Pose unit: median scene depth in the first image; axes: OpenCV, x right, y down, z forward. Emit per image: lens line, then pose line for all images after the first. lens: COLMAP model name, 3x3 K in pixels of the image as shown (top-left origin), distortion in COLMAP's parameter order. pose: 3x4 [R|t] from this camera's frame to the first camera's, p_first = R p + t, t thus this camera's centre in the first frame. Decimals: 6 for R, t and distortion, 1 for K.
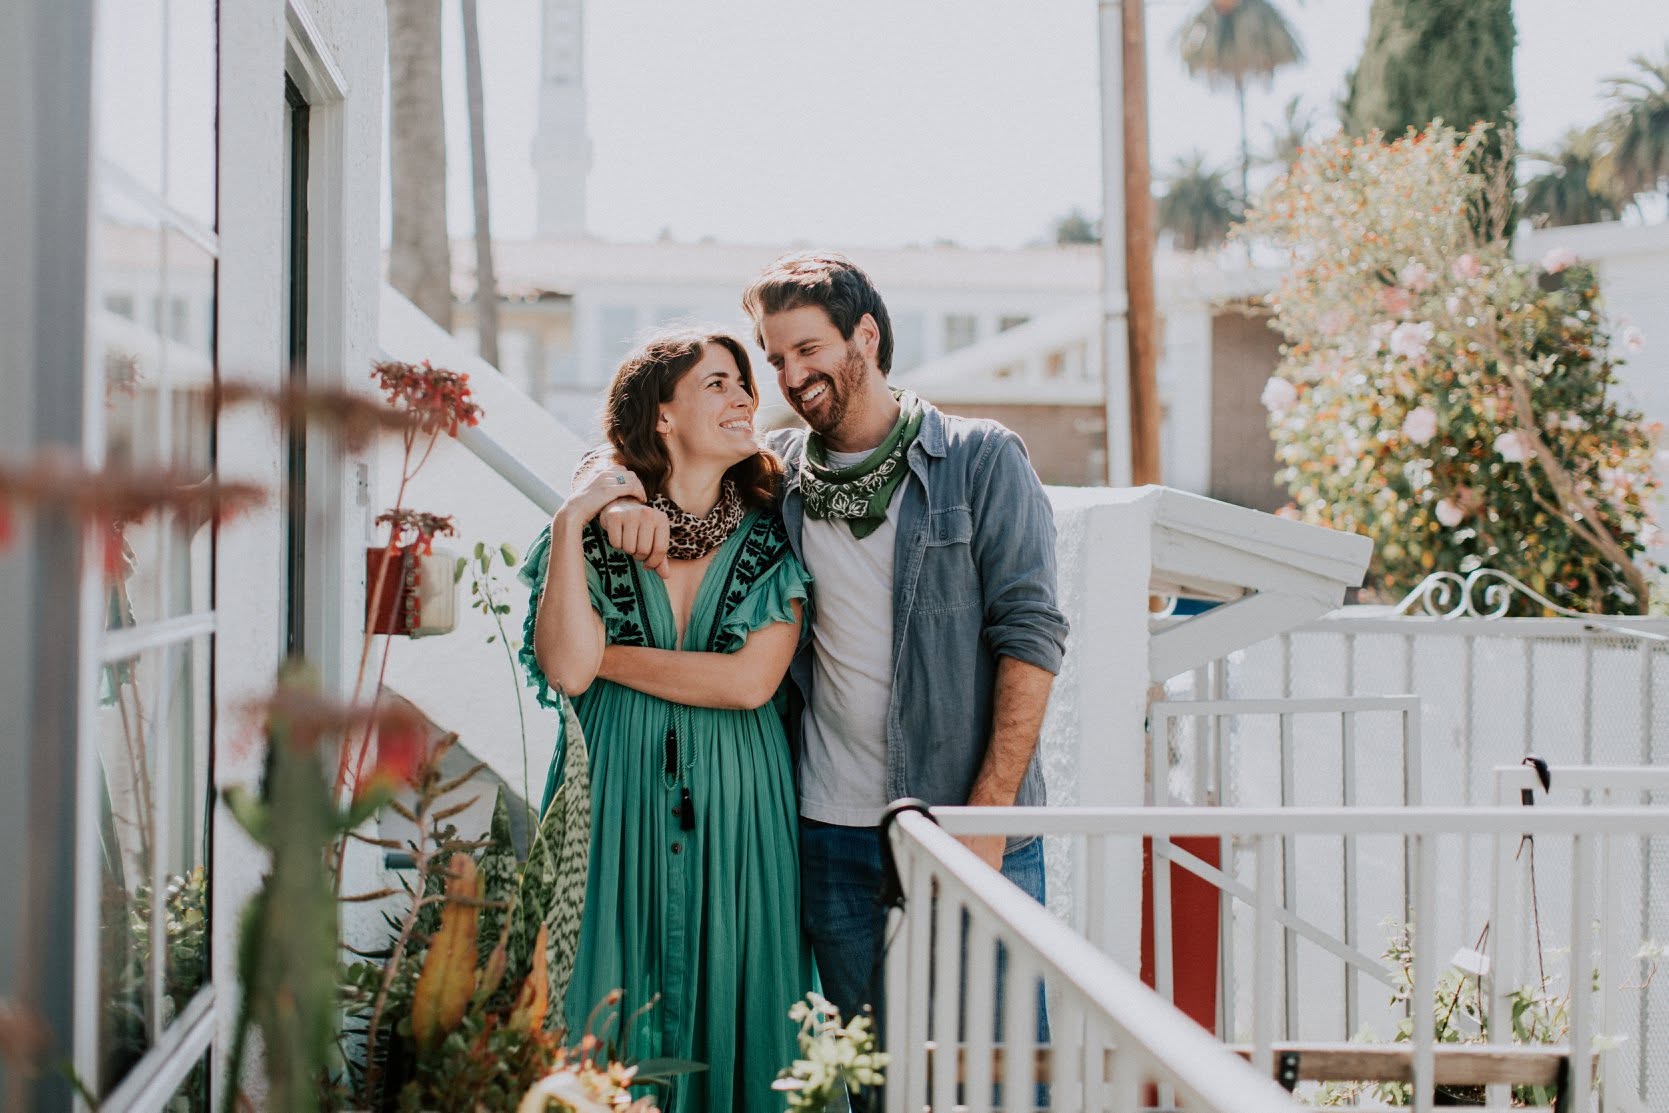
lens RADIAL K [[2291.8, 0, 834.5], [0, 2291.8, 556.5], [0, 0, 1]] dist [-0.014907, -0.028047]
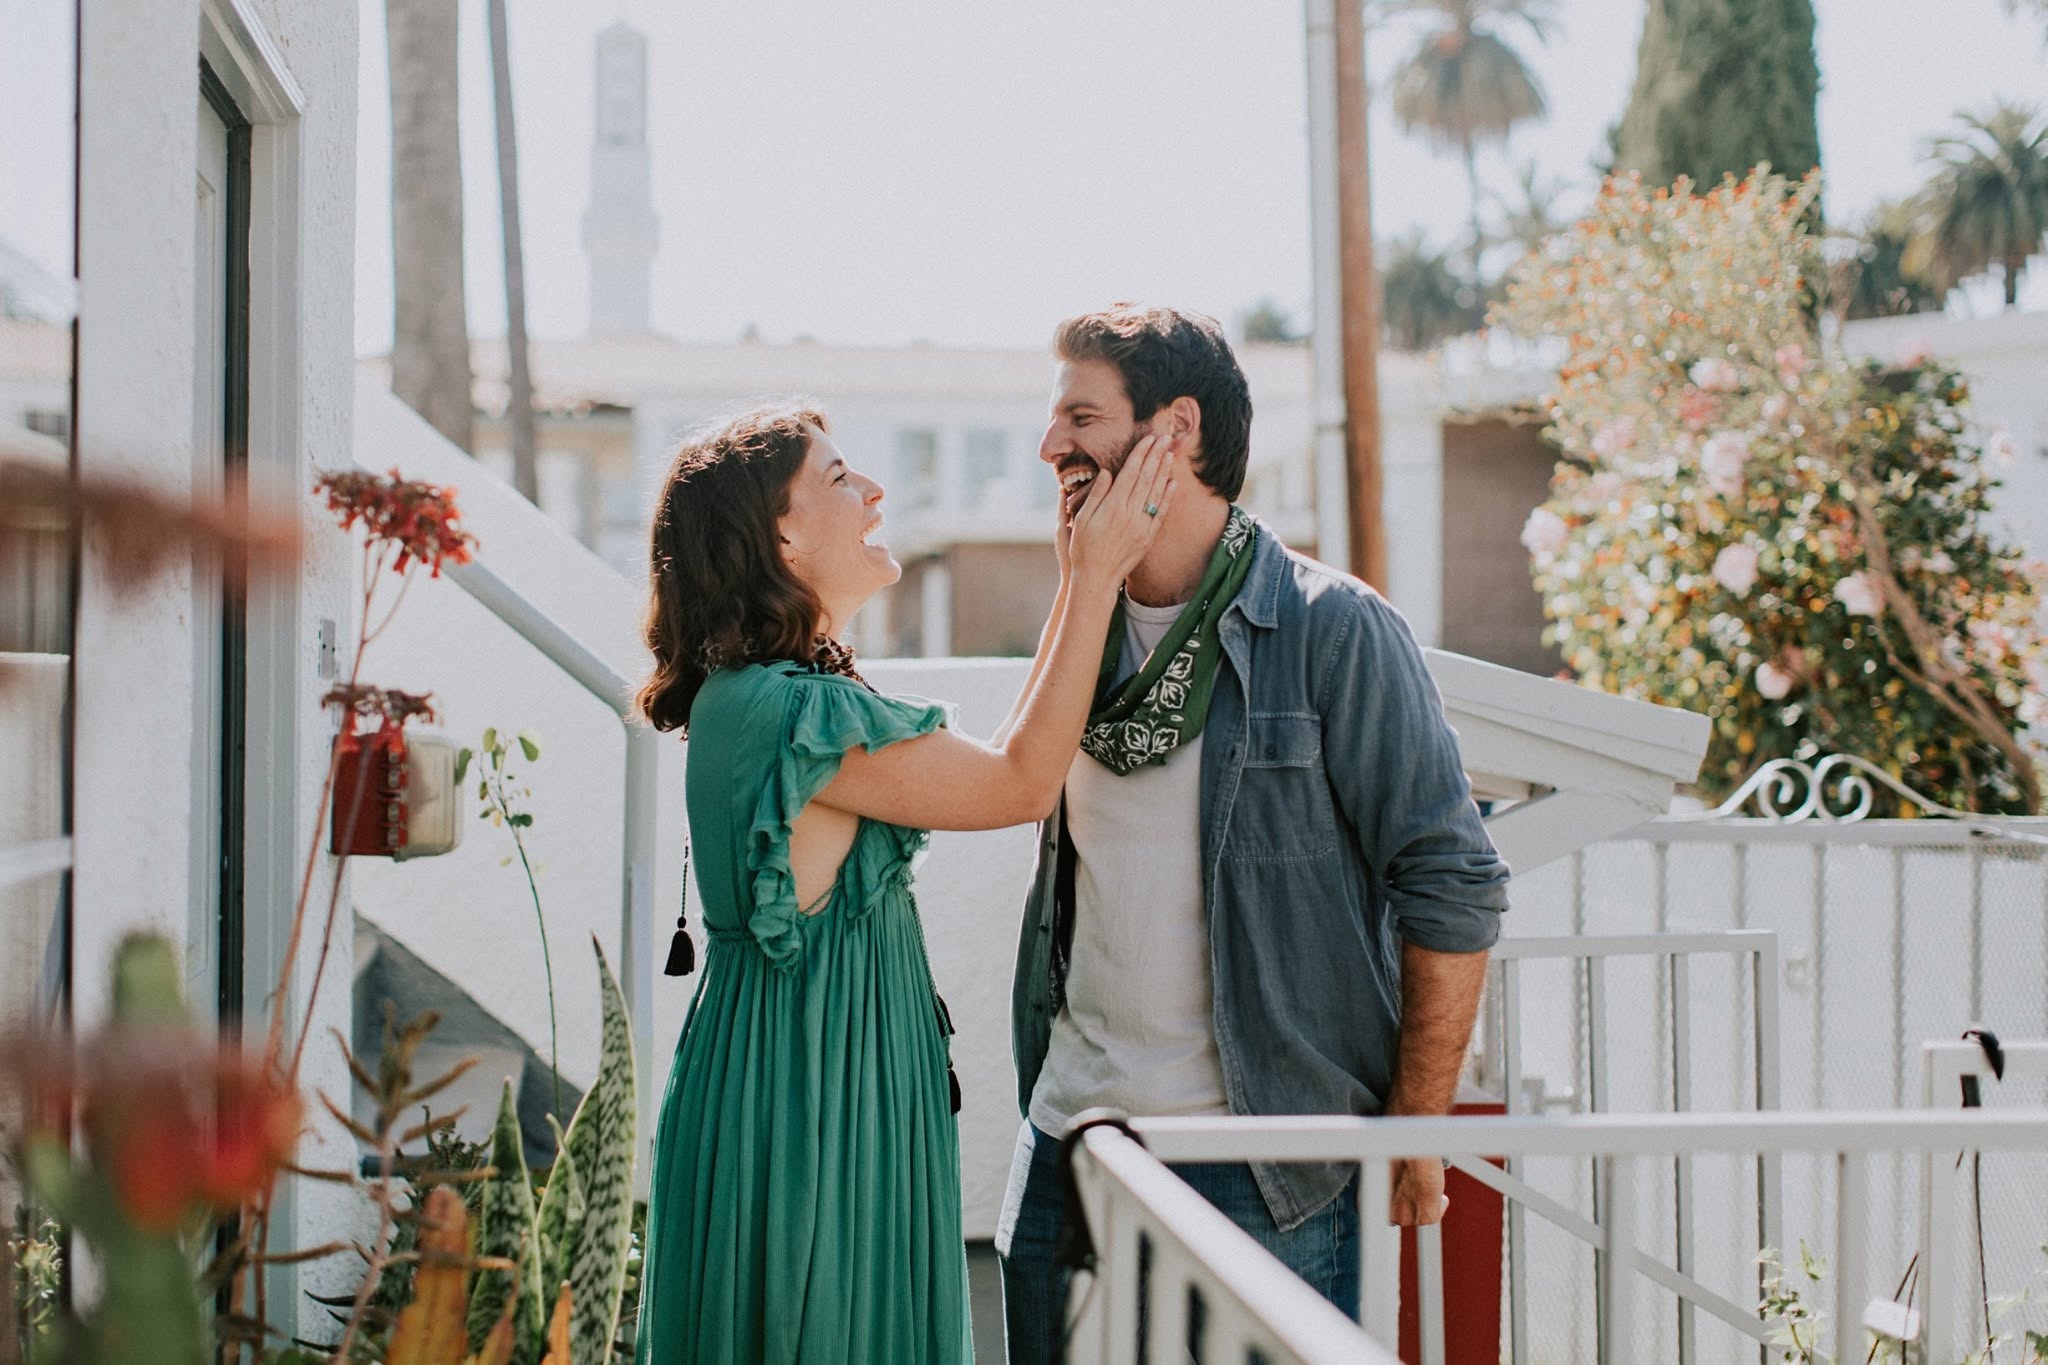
lens RADIAL K [[2875.1, 0, 1024.0], [0, 2875.1, 682.5], [0, 0, 1]] dist [-0.021684, -0.010902]
pose [[0.999781, -0.003907, 0.020566, -0.002813], [0.004295, 0.999813, -0.018865, -0.001689], [-0.020489, 0.018949, 0.999611, 0.056146]]
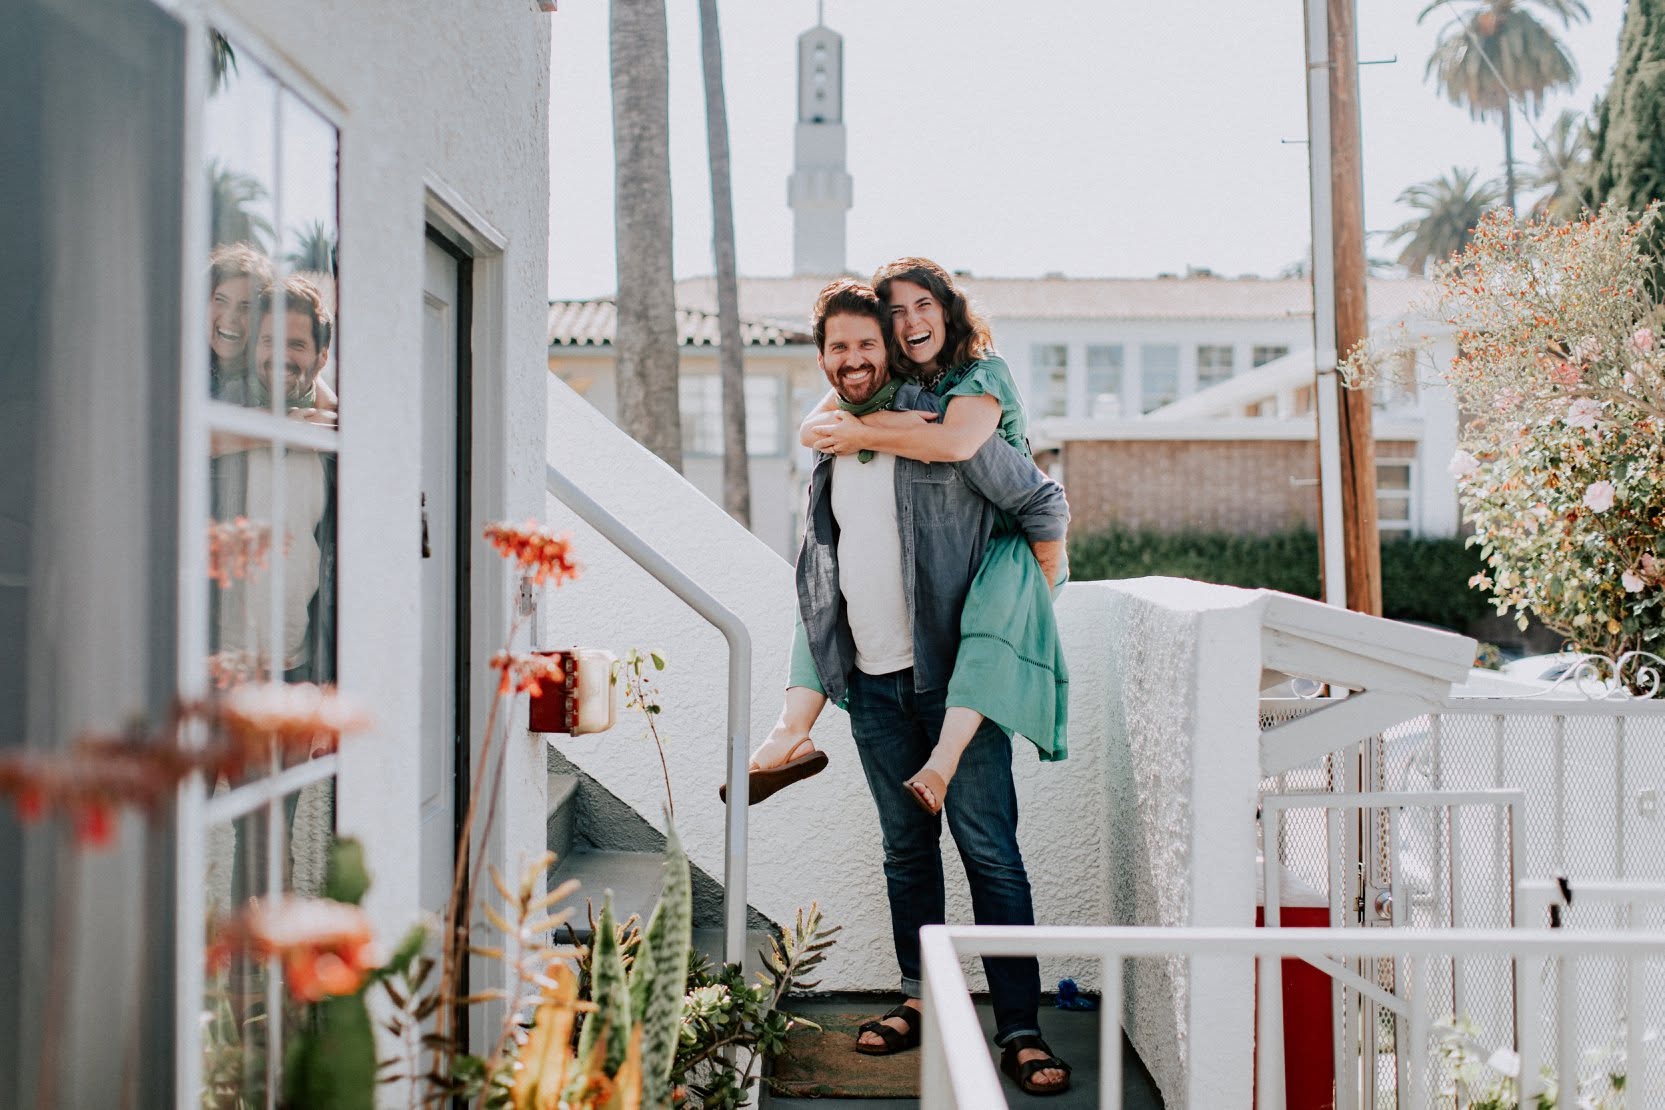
lens RADIAL K [[2286.3, 0, 832.5], [0, 2286.3, 555.0], [0, 0, 1]] dist [-0.014907, -0.028047]
pose [[0.993343, -0.006053, -0.115038, 0.042676], [0.004456, 0.999890, -0.014139, -0.022476], [0.115111, 0.013532, 0.993261, -0.046864]]
